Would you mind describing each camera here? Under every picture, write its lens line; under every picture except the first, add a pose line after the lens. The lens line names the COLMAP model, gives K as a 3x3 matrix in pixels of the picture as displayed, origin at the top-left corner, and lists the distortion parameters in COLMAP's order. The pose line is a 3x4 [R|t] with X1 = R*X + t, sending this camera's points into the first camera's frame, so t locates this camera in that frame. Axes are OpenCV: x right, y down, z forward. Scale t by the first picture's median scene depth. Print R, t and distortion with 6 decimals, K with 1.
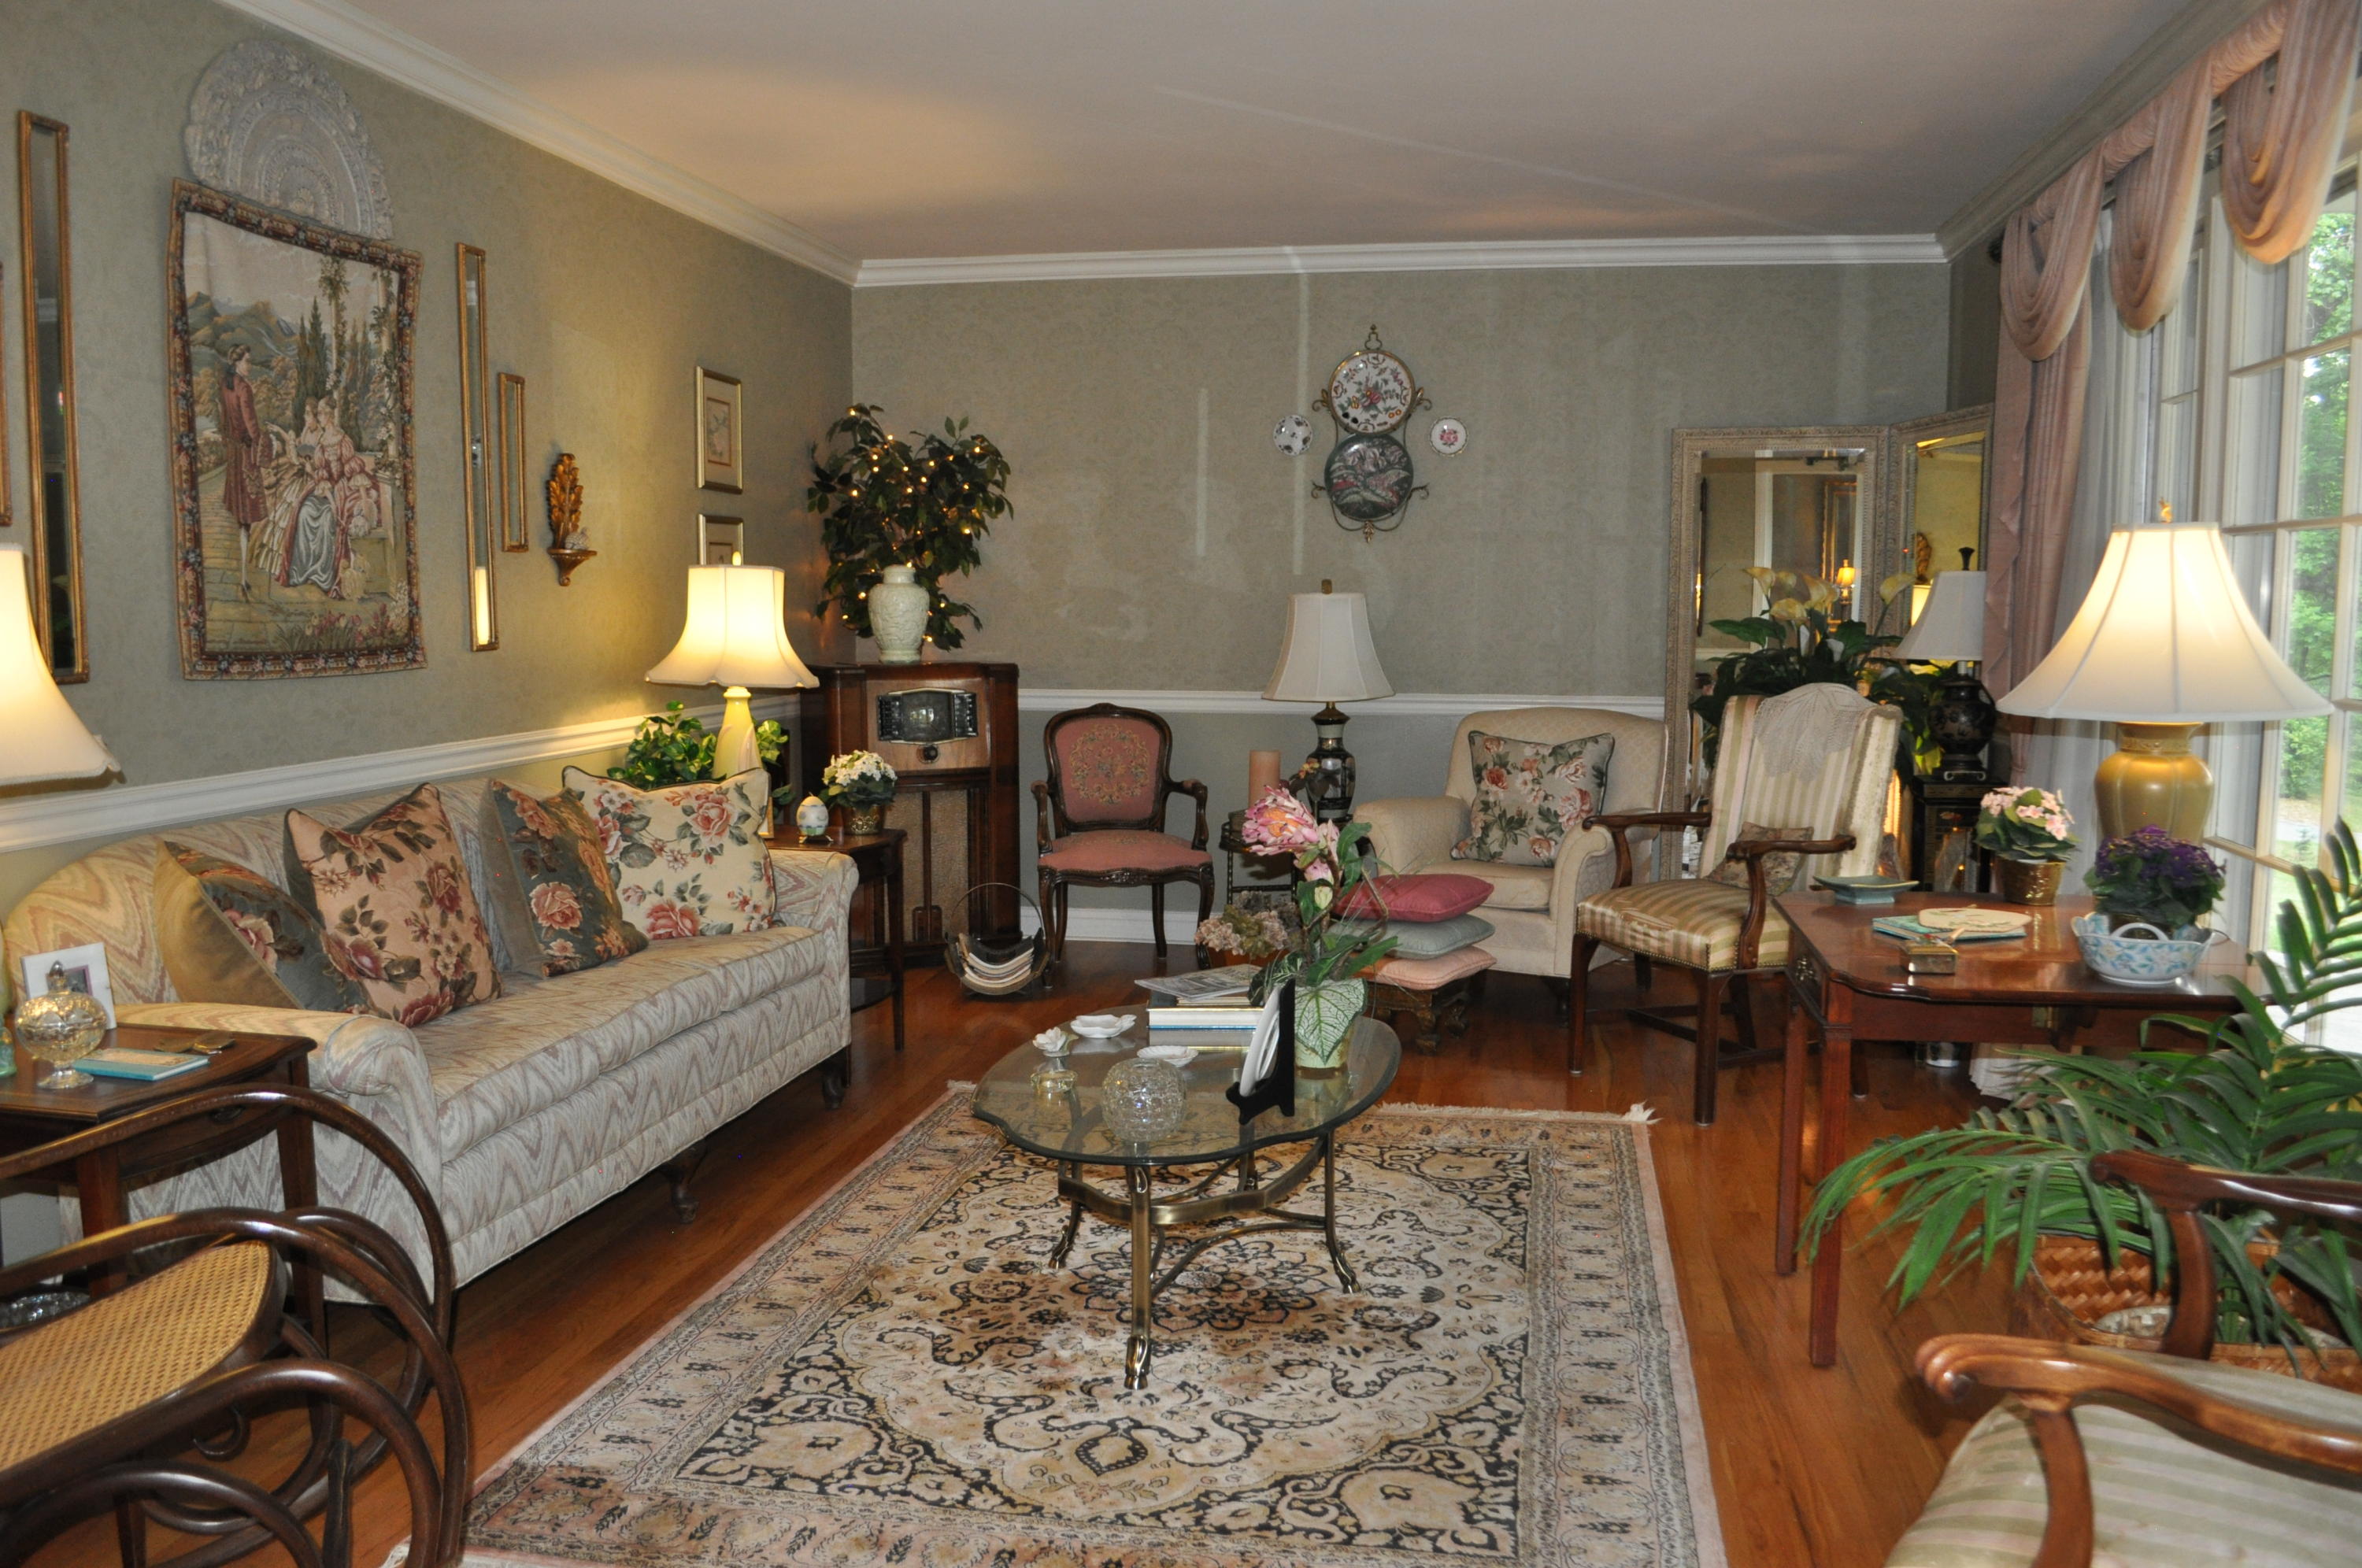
lens RADIAL K [[1896.4, 0, 1181.0], [0, 1896.4, 784.0], [0, 0, 1]] dist [-0.071376, -0.004817]
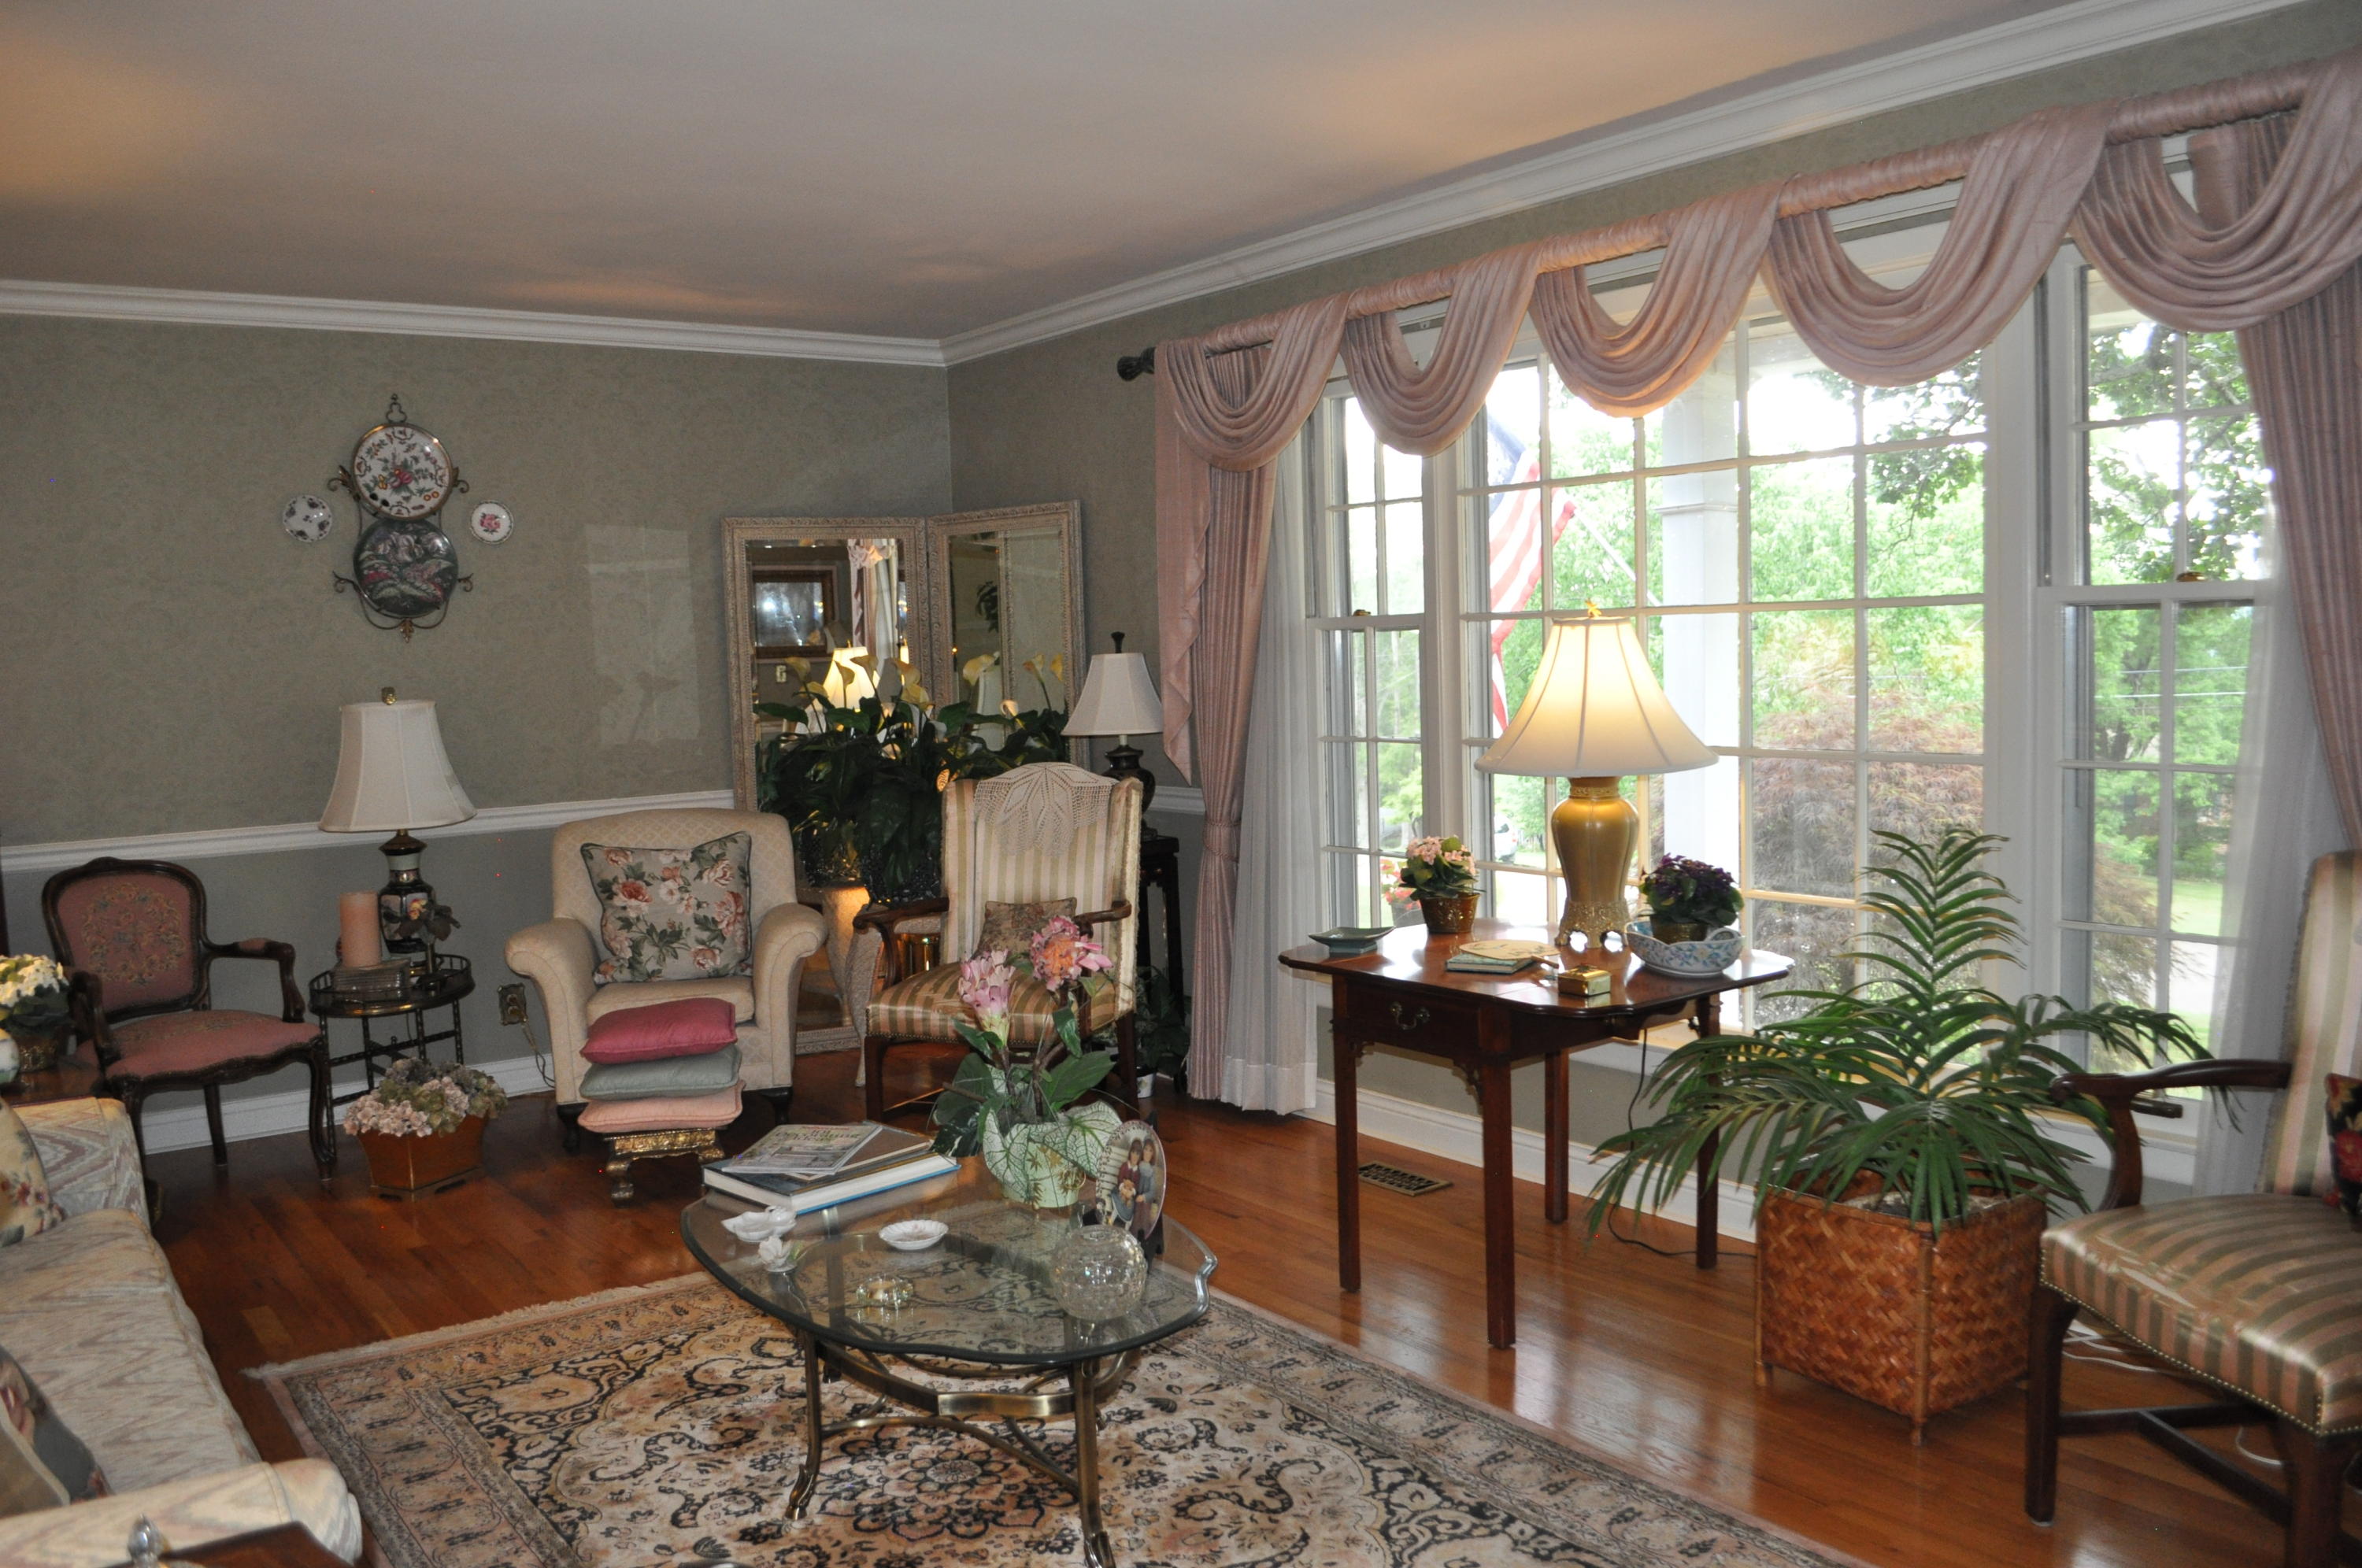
lens RADIAL K [[1896.4, 0, 1181.0], [0, 1896.4, 784.0], [0, 0, 1]] dist [-0.071376, -0.004817]
pose [[0.677731, -0.080657, 0.730873, -0.303754], [0.107226, 0.994181, 0.010284, -0.034121], [-0.727450, 0.071399, 0.682436, 0.159916]]
